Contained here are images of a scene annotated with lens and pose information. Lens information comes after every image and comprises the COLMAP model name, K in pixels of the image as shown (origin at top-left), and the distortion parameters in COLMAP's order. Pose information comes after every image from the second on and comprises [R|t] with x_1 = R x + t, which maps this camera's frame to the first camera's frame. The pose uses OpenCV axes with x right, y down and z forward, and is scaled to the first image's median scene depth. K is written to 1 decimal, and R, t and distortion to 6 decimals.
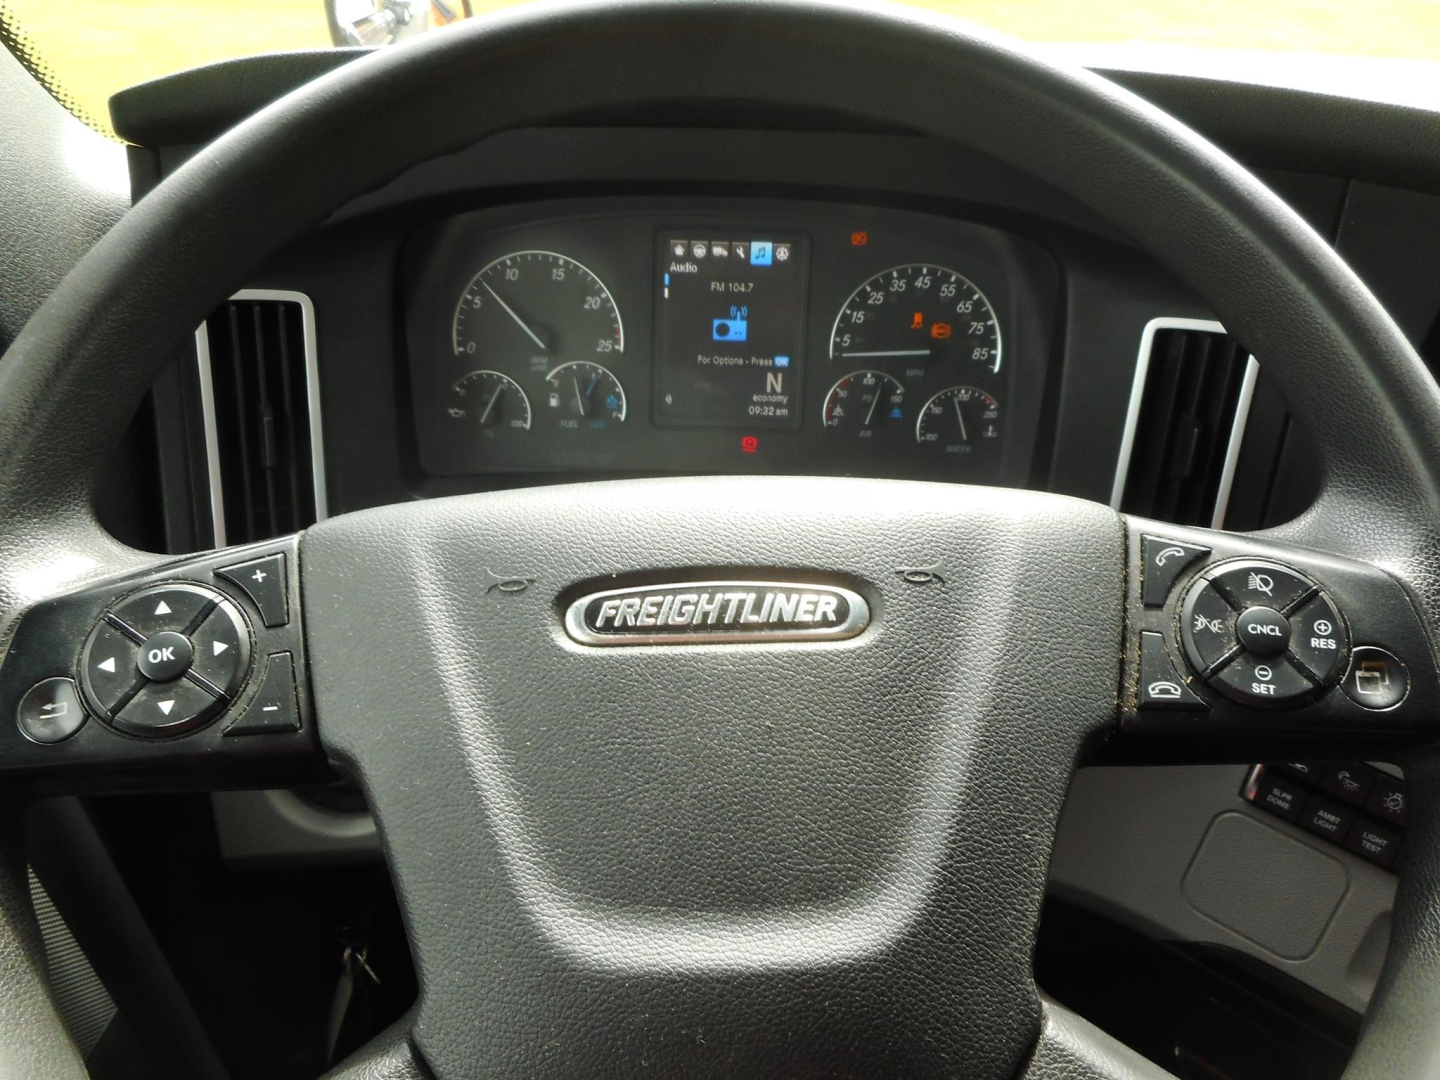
lens RADIAL K [[1090.1, 0, 699.4], [0, 1090.1, 536.6], [0, 0, 1]] dist [-0.003070, -0.000665]
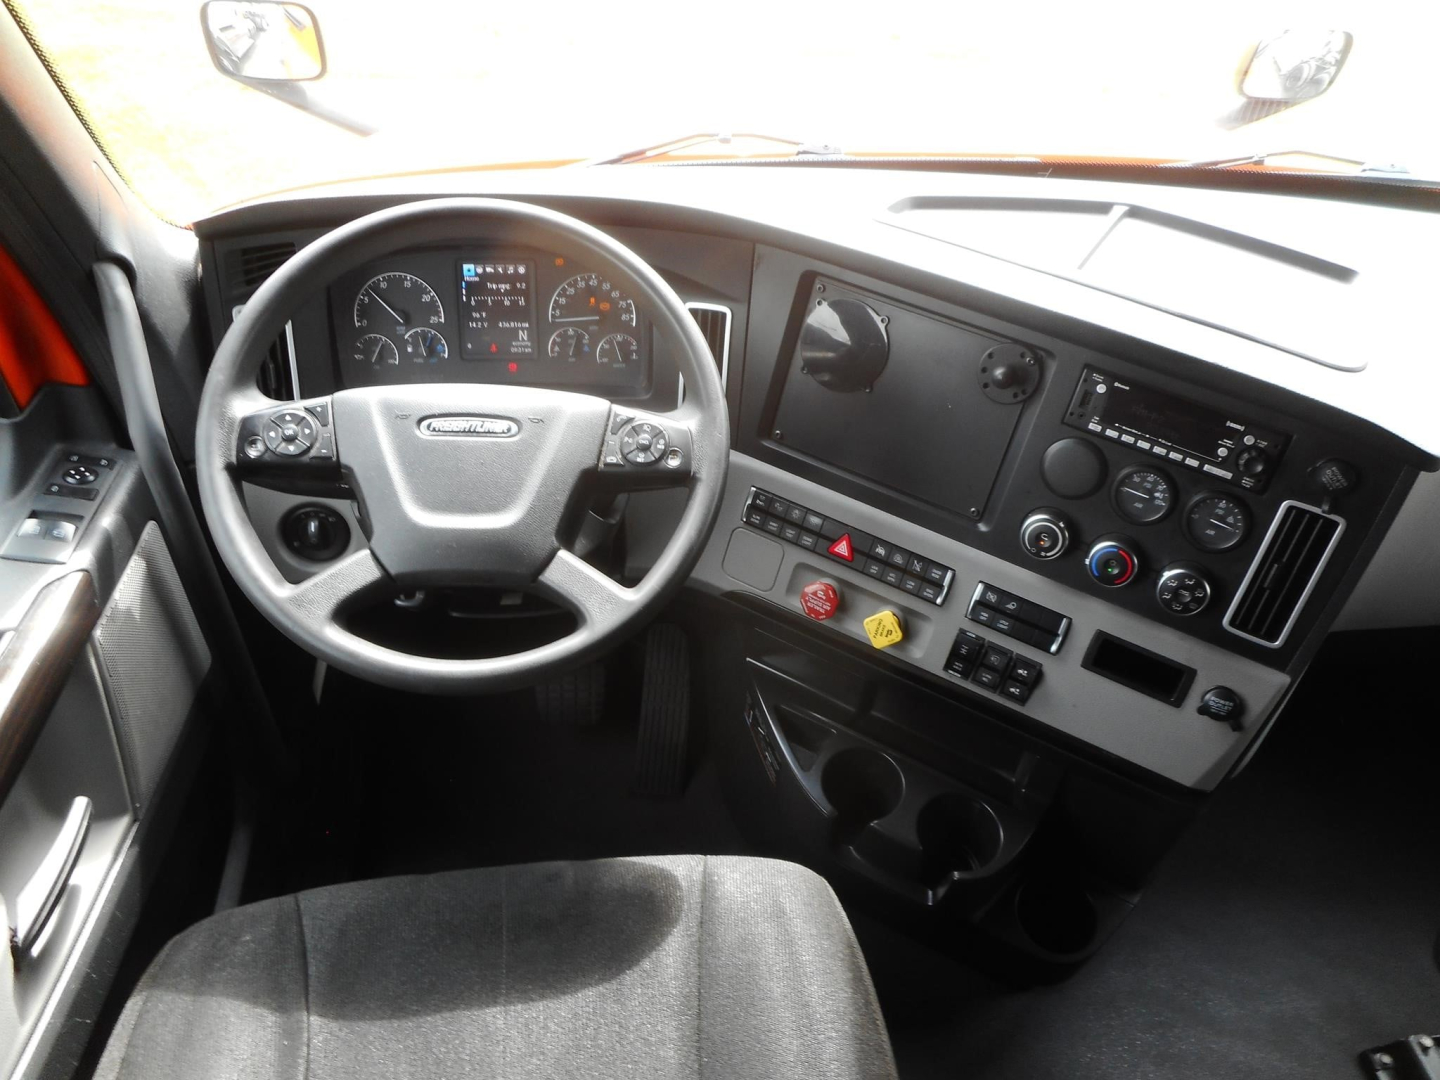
lens RADIAL K [[1106.3, 0, 697.9], [0, 1106.3, 547.0], [0, 0, 1]] dist [0.008934, 0.001044]
pose [[0.992012, -0.058751, 0.111626, 0.138865], [0.048114, 0.994247, 0.095701, 0.064572], [-0.116606, -0.089565, 0.989131, -1.072761]]
